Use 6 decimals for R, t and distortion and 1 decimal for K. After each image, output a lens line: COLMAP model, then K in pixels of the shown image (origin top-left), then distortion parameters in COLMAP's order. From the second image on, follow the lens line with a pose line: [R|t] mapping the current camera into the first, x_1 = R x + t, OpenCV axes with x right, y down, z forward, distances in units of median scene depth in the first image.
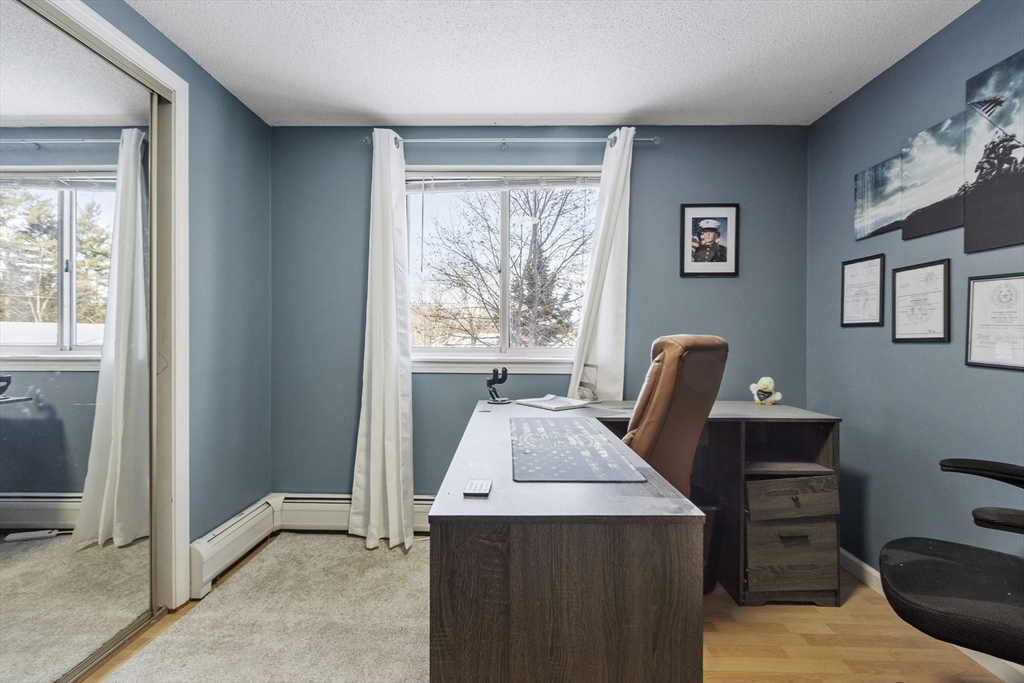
lens RADIAL K [[441.0, 0, 511.0], [0, 441.0, 340.5], [0, 0, 1]] dist [-0.001185, 0.000809]
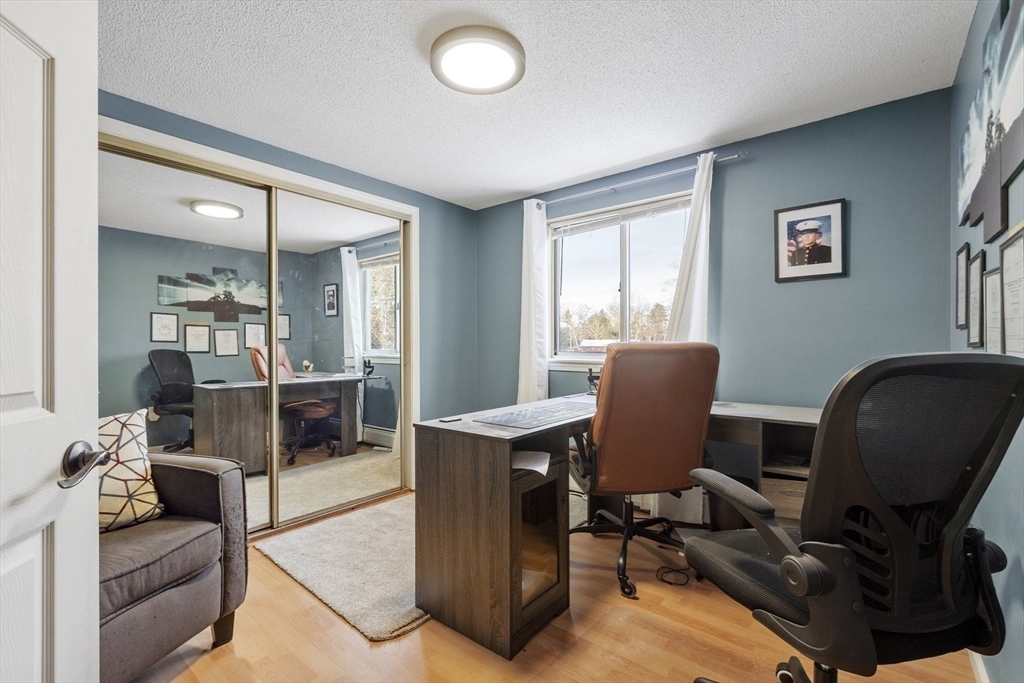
lens RADIAL K [[441.0, 0, 511.1], [0, 441.0, 345.0], [0, 0, 1]] dist [-0.001185, 0.000809]
pose [[0.788309, -0.005693, -0.615253, 0.529672], [0.006090, 0.999980, -0.001450, -0.004382], [0.615249, -0.002604, 0.788328, -0.164050]]
